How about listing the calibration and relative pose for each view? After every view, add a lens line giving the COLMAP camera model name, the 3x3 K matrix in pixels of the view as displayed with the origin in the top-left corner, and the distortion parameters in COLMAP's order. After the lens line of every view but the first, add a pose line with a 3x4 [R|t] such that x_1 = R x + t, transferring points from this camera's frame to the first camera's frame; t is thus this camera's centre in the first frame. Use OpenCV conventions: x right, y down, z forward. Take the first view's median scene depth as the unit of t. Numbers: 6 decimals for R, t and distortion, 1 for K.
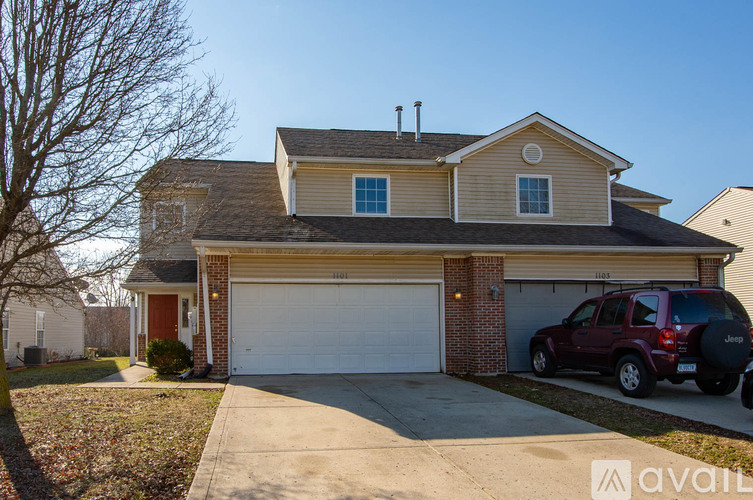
lens RADIAL K [[419.7, 0, 376.3], [0, 419.7, 297.1], [0, 0, 1]] dist [-0.001718, 0.000339]
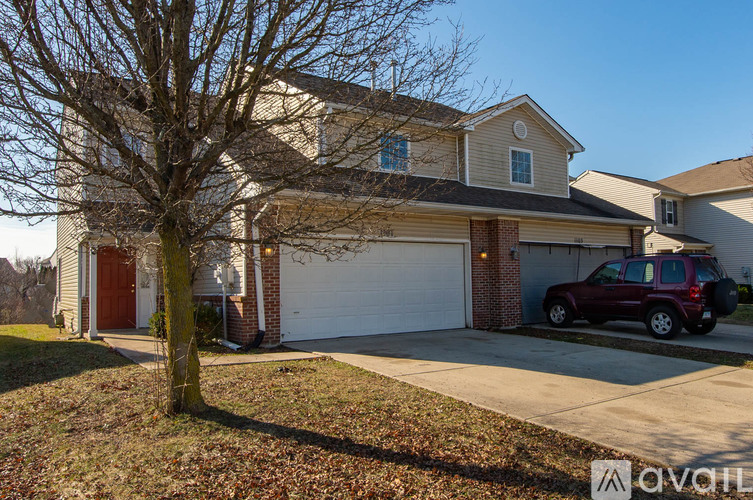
lens RADIAL K [[426.8, 0, 376.5], [0, 426.8, 250.0], [0, 0, 1]] dist [-0.005616, -0.001734]
pose [[0.927693, 0.020370, 0.372789, -0.458716], [-0.018897, 0.999793, -0.007605, -0.003572], [-0.372866, 0.000010, 0.927885, 0.090130]]
